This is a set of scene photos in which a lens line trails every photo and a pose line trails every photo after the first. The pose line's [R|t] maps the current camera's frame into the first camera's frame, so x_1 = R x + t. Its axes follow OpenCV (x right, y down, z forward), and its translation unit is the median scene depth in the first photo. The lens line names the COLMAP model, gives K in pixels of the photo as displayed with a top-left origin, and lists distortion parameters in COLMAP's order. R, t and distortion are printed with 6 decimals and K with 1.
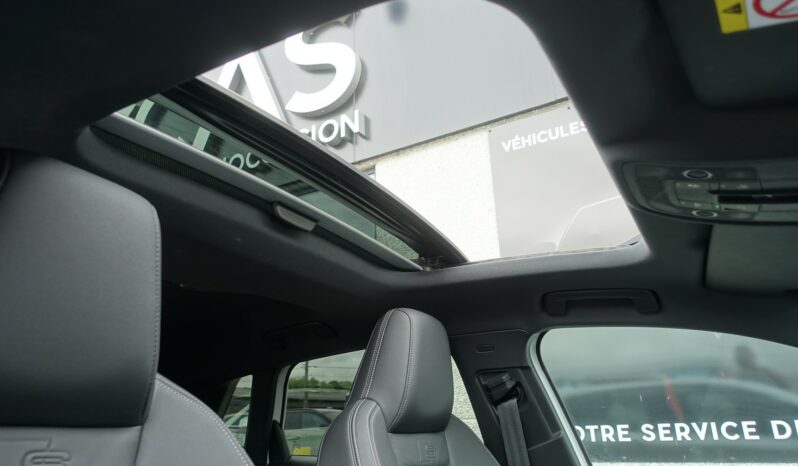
lens RADIAL K [[547.1, 0, 403.2], [0, 547.1, 239.8], [0, 0, 1]] dist [0.005439, -0.005308]
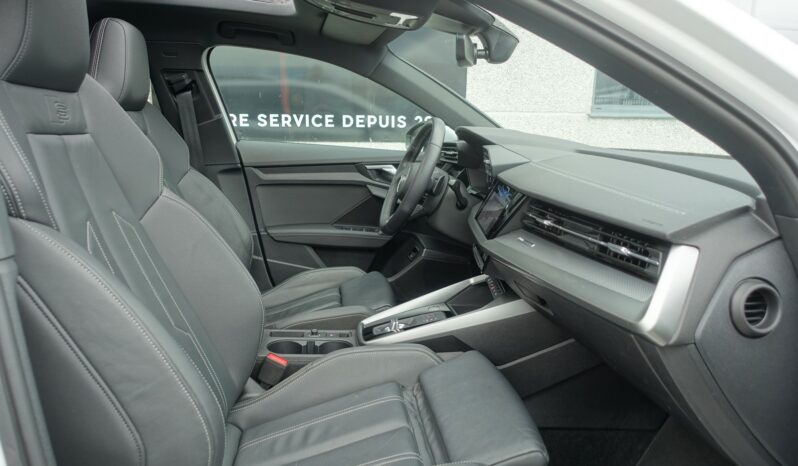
lens RADIAL K [[547.1, 0, 400.4], [0, 547.1, 214.1], [0, 0, 1]] dist [0.005439, -0.005308]
pose [[0.786674, -0.073977, 0.612920, -0.259698], [-0.230764, 0.885597, 0.403071, -0.126489], [-0.572618, -0.458526, 0.679605, -0.425625]]
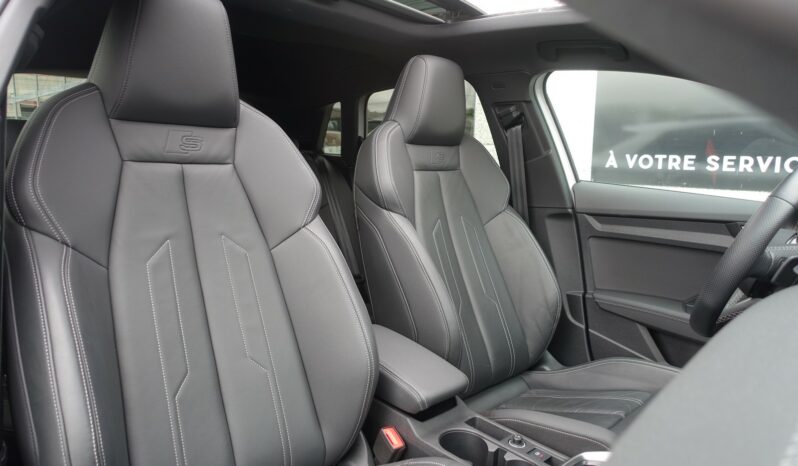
lens RADIAL K [[547.1, 0, 405.0], [0, 547.1, 220.0], [0, 0, 1]] dist [0.005439, -0.005308]
pose [[0.972318, 0.072177, -0.222236, 0.239906], [0.032254, 0.900534, 0.433587, -0.079209], [0.231426, -0.428753, 0.873277, -0.294223]]
